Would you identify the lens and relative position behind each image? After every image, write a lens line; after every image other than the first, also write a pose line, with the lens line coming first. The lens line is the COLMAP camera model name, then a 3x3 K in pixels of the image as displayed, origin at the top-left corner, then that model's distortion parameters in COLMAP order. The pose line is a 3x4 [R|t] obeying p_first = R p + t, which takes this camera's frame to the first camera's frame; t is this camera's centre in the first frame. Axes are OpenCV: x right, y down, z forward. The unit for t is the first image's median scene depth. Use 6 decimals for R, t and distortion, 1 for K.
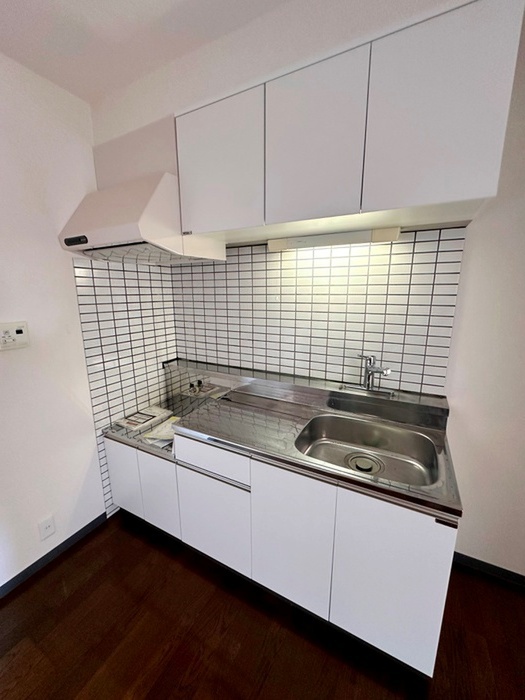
lens RADIAL K [[278.8, 0, 260.7], [0, 278.8, 351.3], [0, 0, 1]] dist [0.000863, -0.000061]
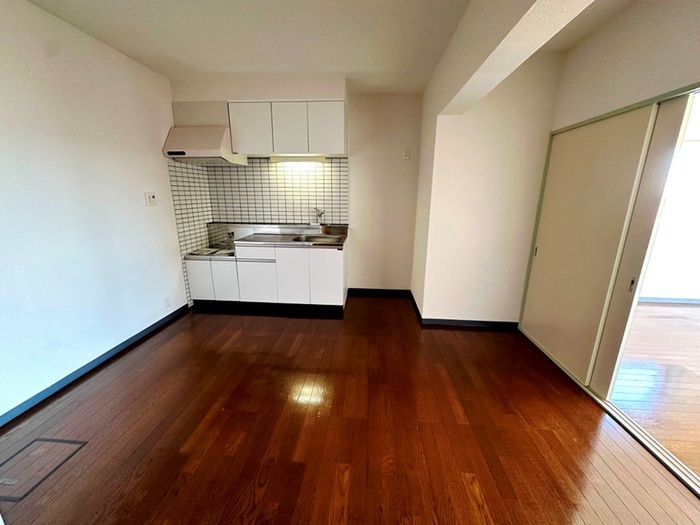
lens RADIAL K [[278.8, 0, 348.2], [0, 278.8, 259.7], [0, 0, 1]] dist [0.000863, -0.000061]
pose [[0.917727, -0.083836, 0.388263, -0.316506], [0.074107, 0.996448, 0.039992, 0.338892], [-0.390236, -0.007929, 0.920681, -1.189614]]
